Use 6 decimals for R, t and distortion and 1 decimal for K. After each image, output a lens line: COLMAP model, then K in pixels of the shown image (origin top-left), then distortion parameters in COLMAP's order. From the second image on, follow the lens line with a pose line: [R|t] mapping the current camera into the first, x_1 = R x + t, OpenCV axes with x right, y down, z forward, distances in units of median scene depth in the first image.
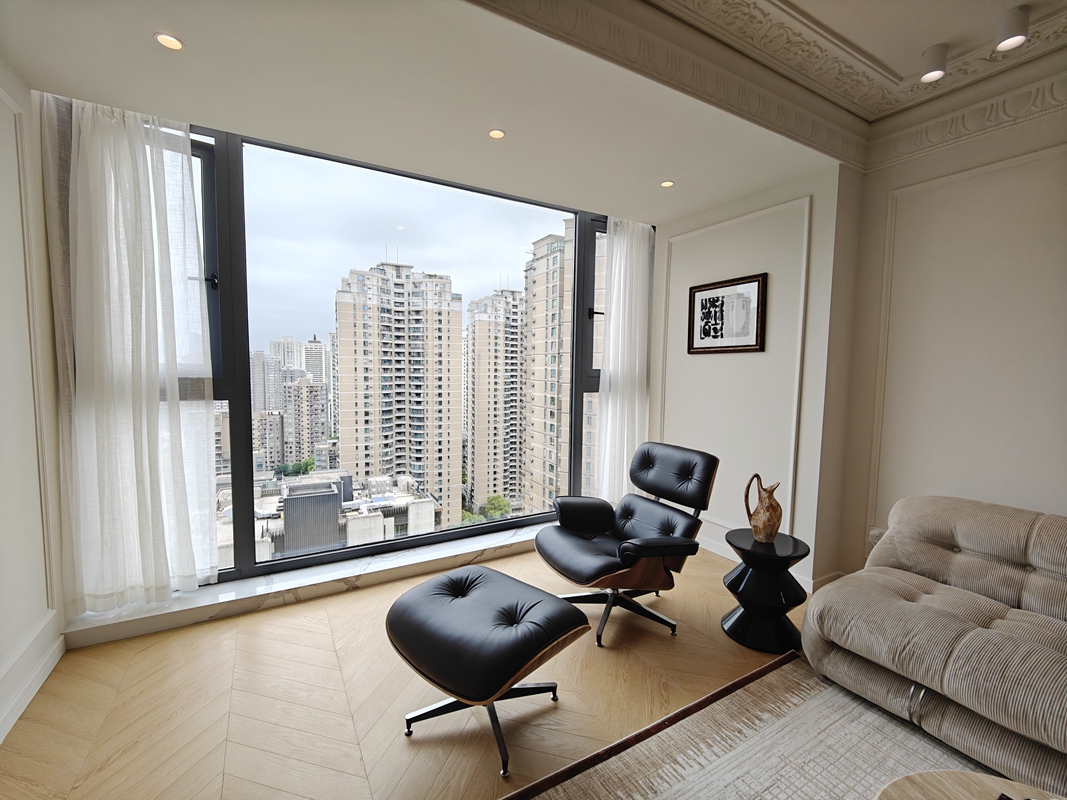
lens RADIAL K [[462.9, 0, 537.5], [0, 462.9, 401.3], [0, 0, 1]] dist [-0.001266, -0.003139]
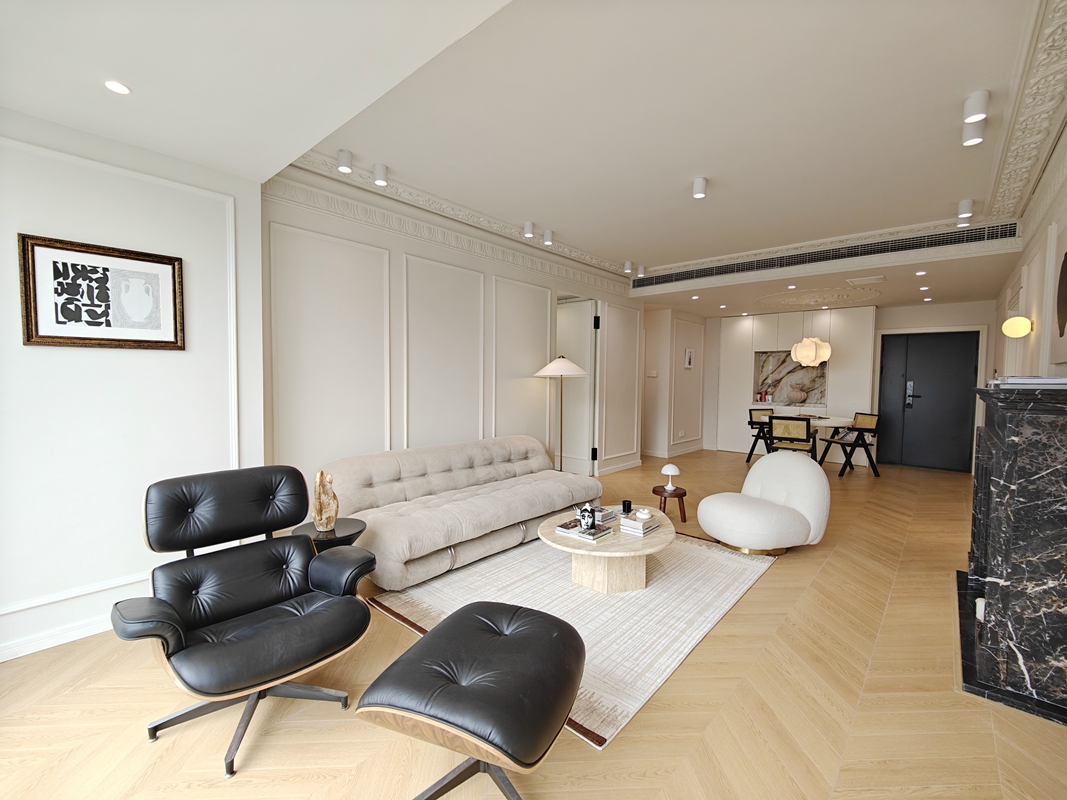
lens RADIAL K [[462.9, 0, 534.3], [0, 462.9, 402.9], [0, 0, 1]] dist [-0.001266, -0.003139]
pose [[-0.320220, -0.070073, 0.944748, -0.665203], [0.051258, 0.994518, 0.091139, -0.070141], [-0.945956, 0.077611, -0.314872, 0.832002]]
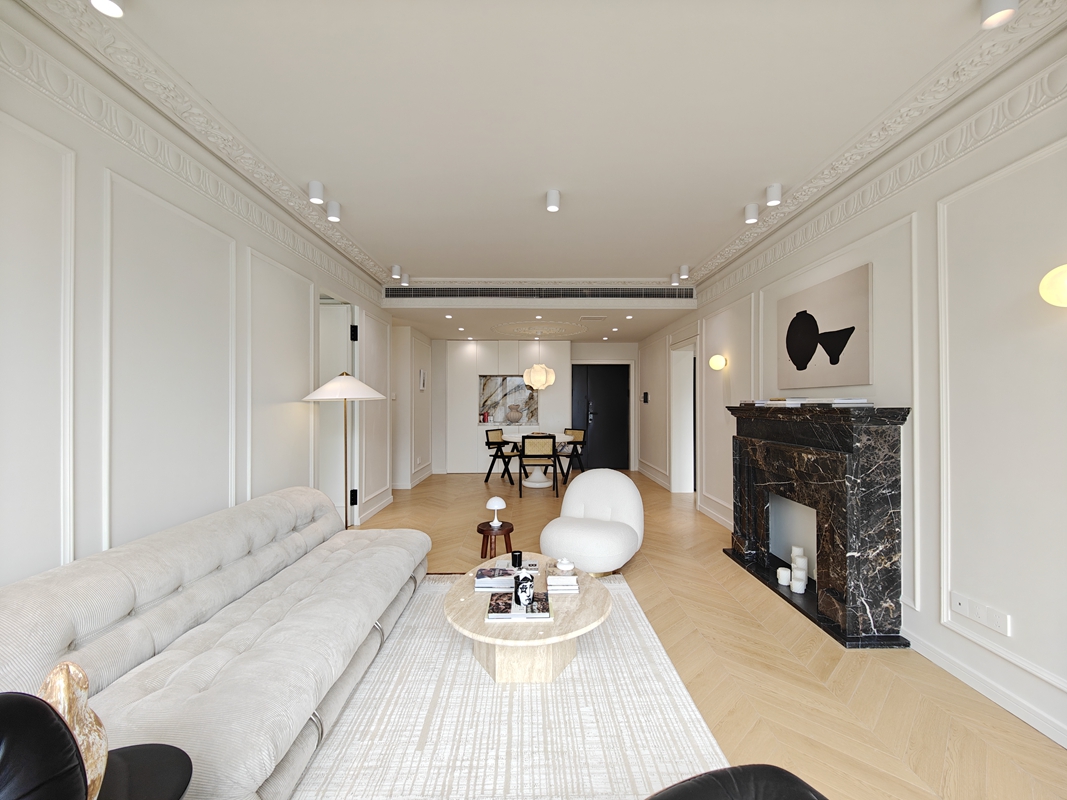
lens RADIAL K [[462.9, 0, 535.5], [0, 462.9, 400.9], [0, 0, 1]] dist [-0.001266, -0.003139]
pose [[-0.873473, -0.015216, 0.486634, -0.053951], [0.020206, 0.997517, 0.067459, -0.082278], [-0.486452, 0.068756, -0.870998, 1.092669]]
